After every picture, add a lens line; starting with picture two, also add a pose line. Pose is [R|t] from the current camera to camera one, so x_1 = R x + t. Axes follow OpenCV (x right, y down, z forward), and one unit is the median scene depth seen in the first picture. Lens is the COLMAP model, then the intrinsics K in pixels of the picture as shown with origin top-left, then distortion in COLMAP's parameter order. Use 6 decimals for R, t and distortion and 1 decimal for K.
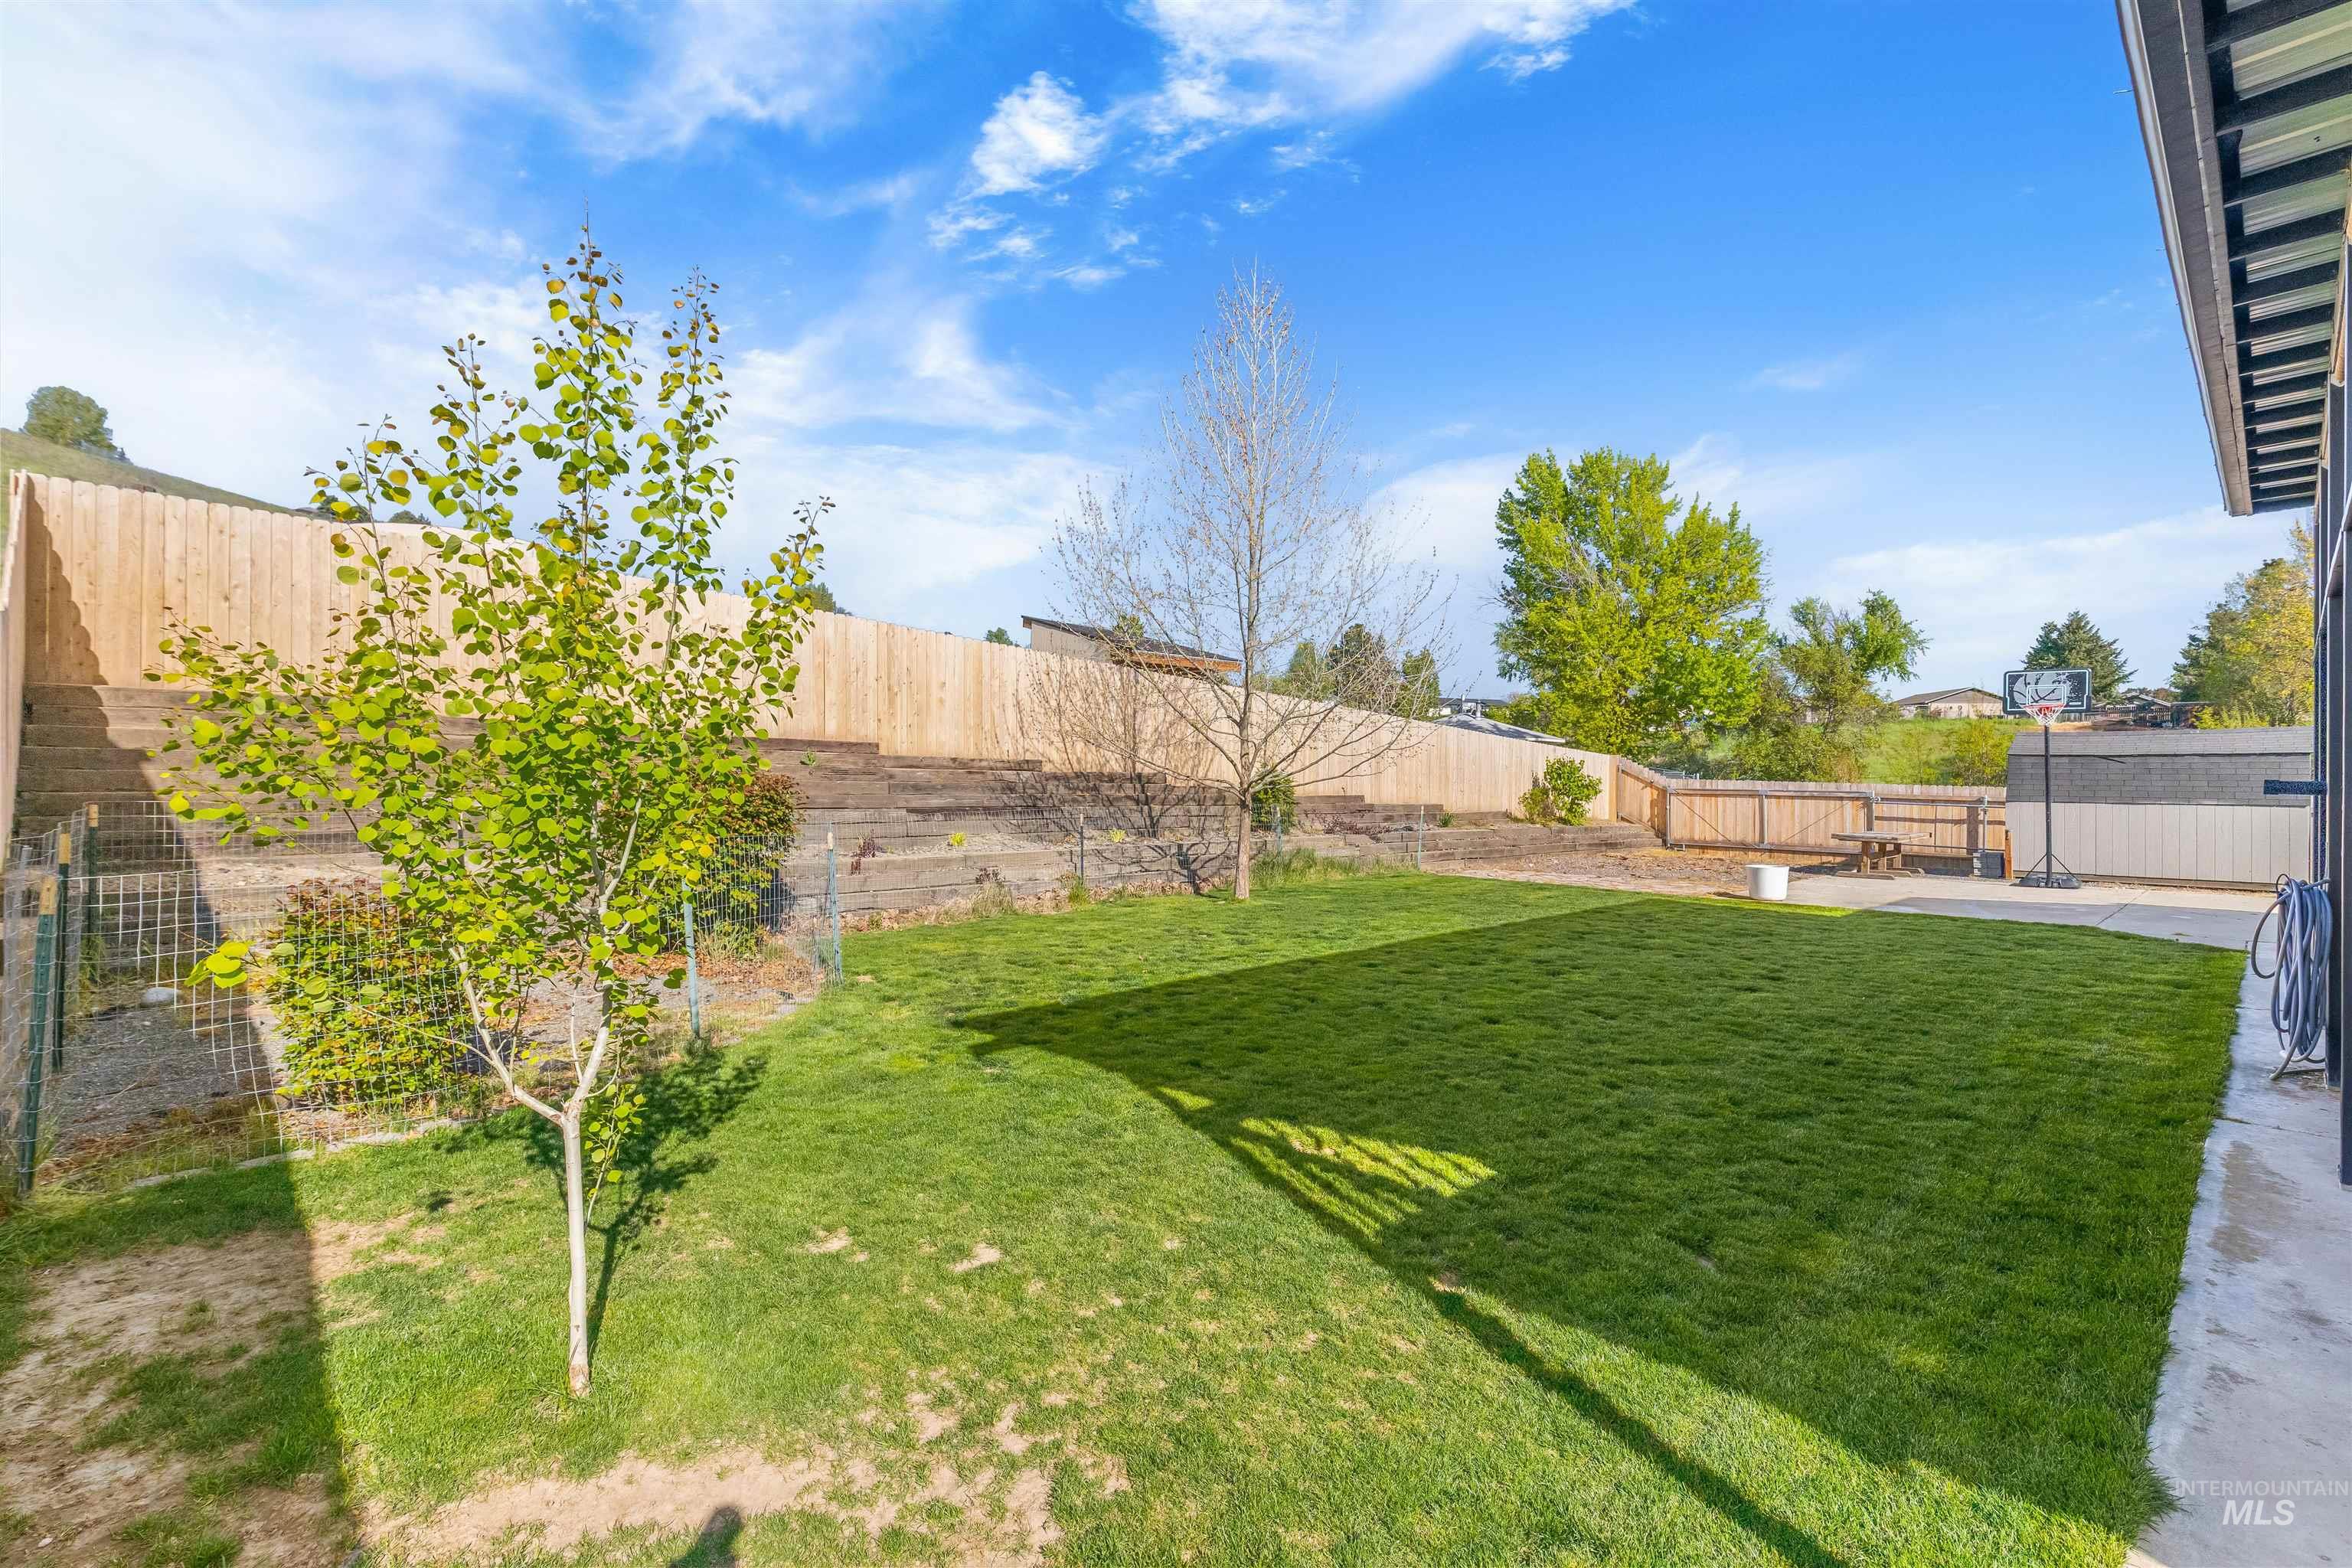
lens RADIAL K [[1045.0, 0, 1176.5], [0, 1045.0, 781.1], [0, 0, 1]] dist [0.000415, -0.000121]
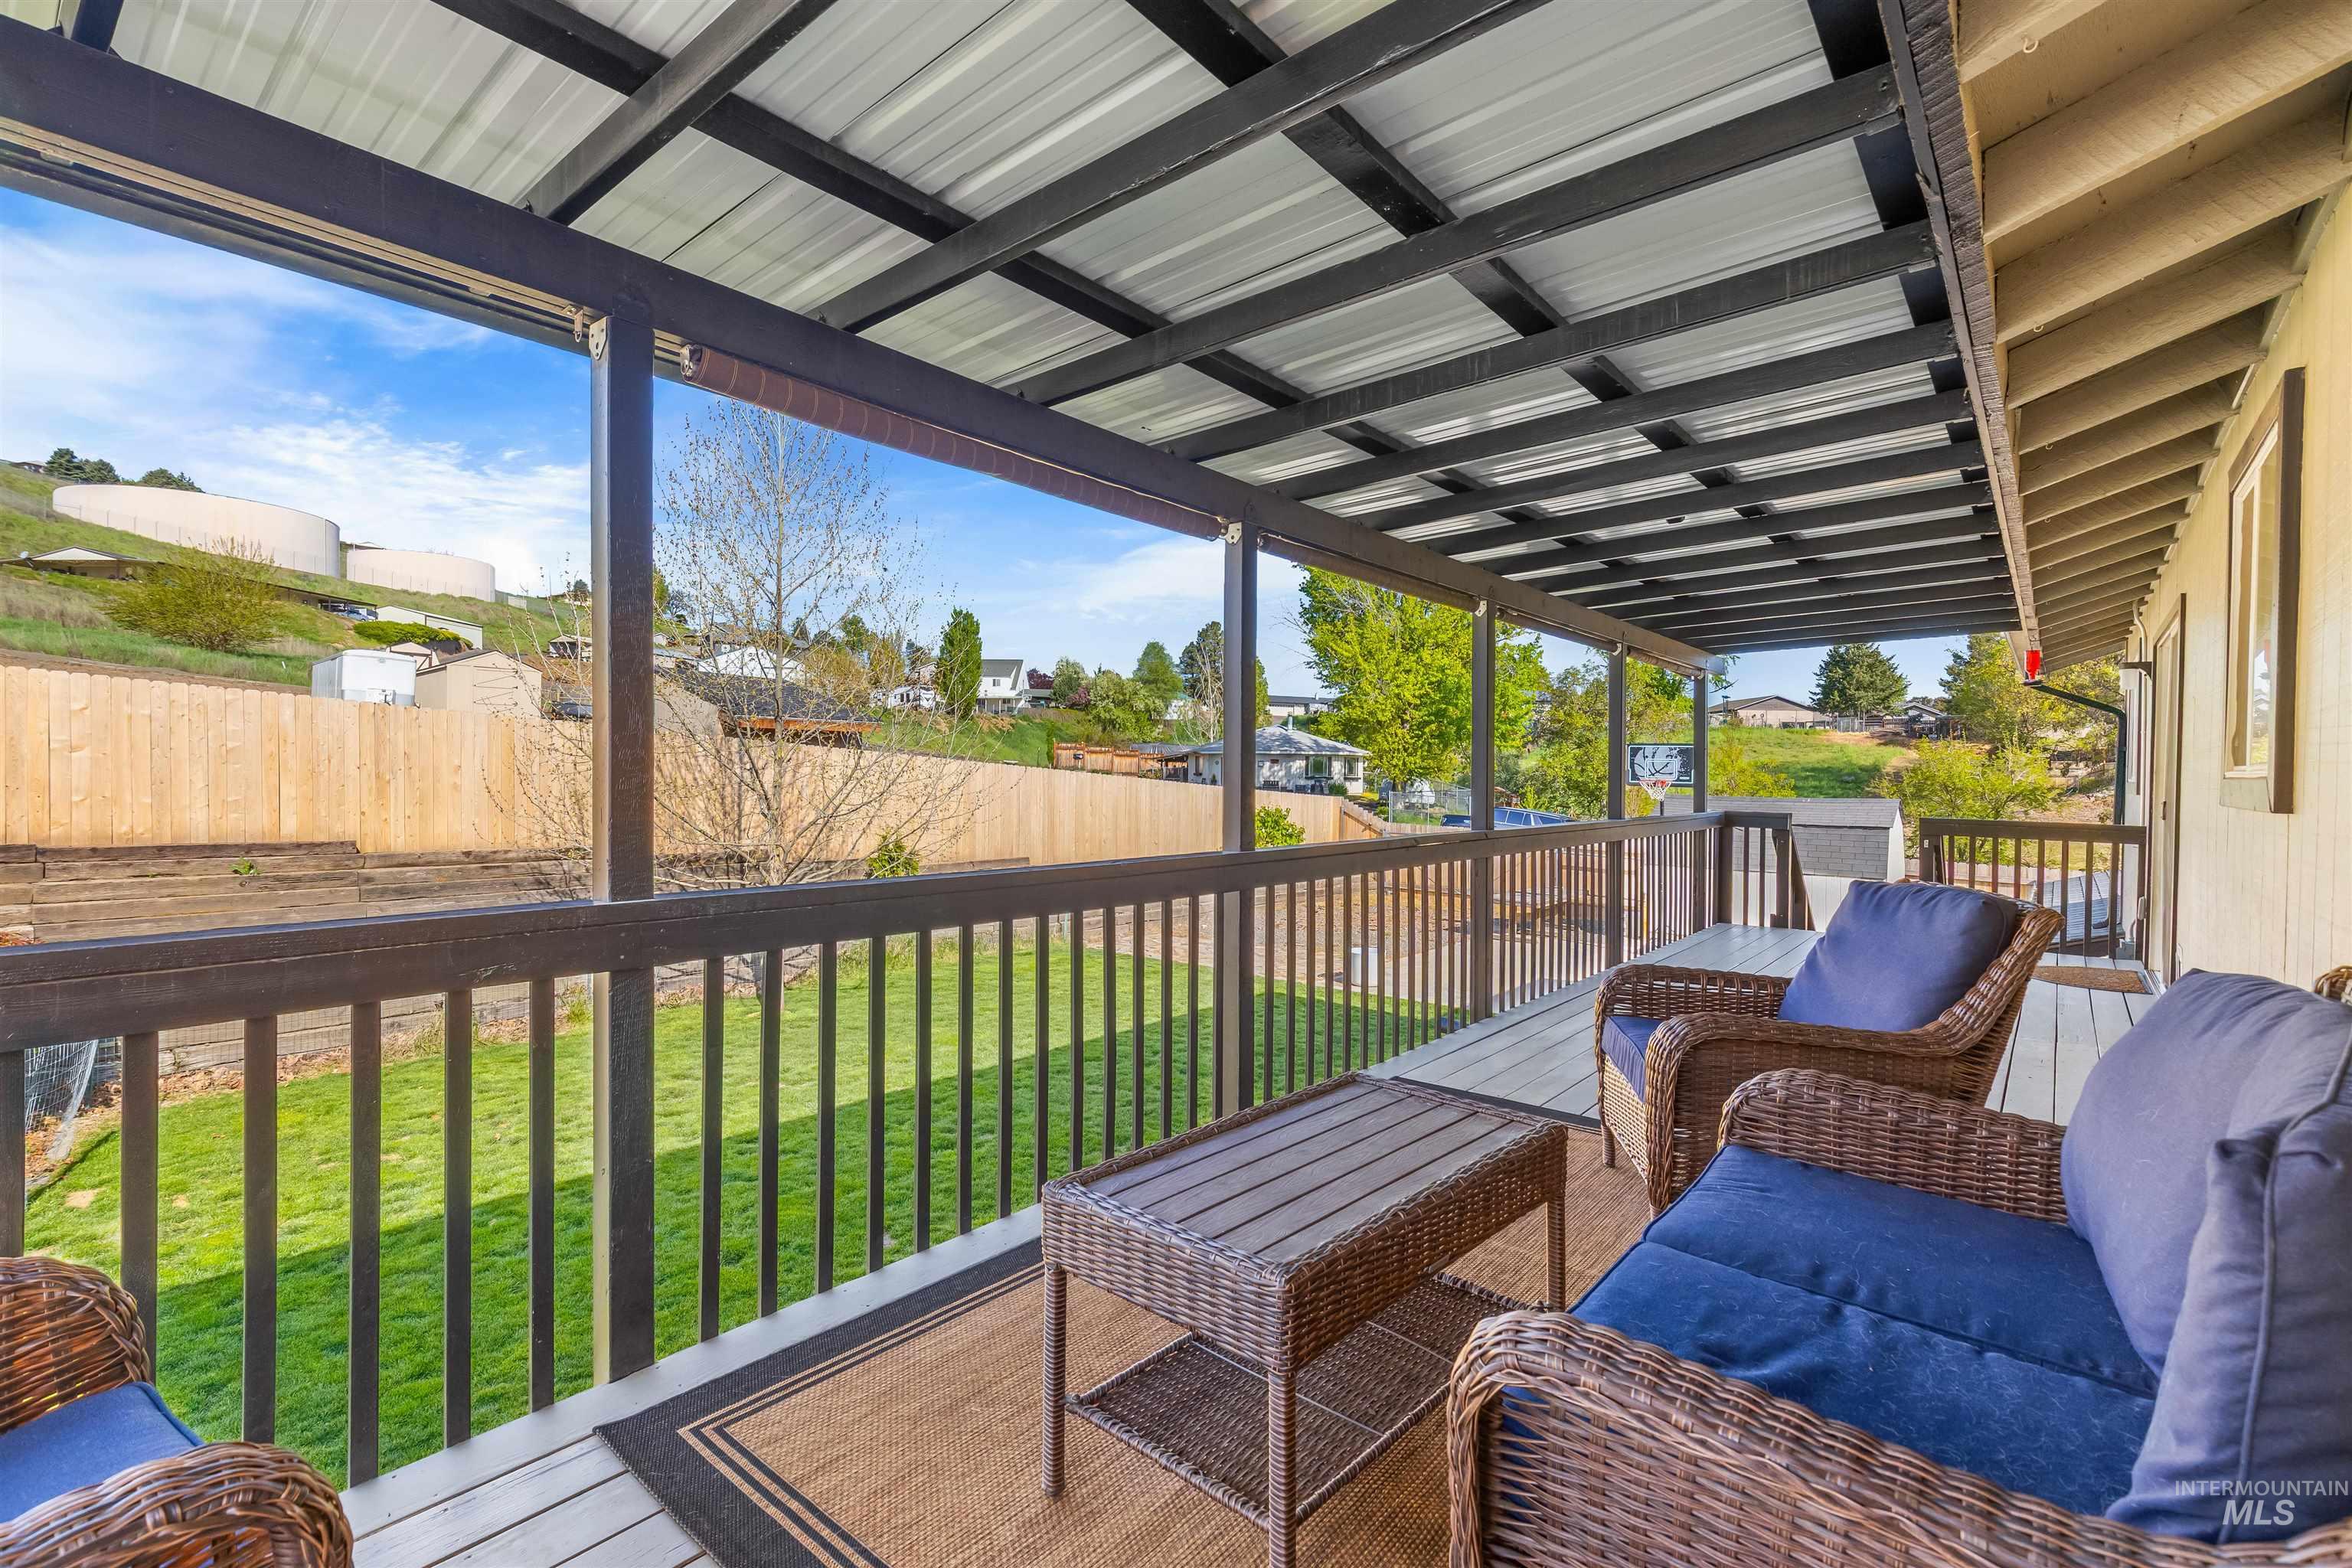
lens RADIAL K [[1045.0, 0, 1173.5], [0, 1045.0, 792.1], [0, 0, 1]] dist [0.000415, -0.000121]
pose [[0.994278, -0.000690, 0.106822, 0.102752], [-0.001385, 0.999812, 0.019350, -0.031987], [-0.106815, -0.019388, 0.994090, 0.016276]]
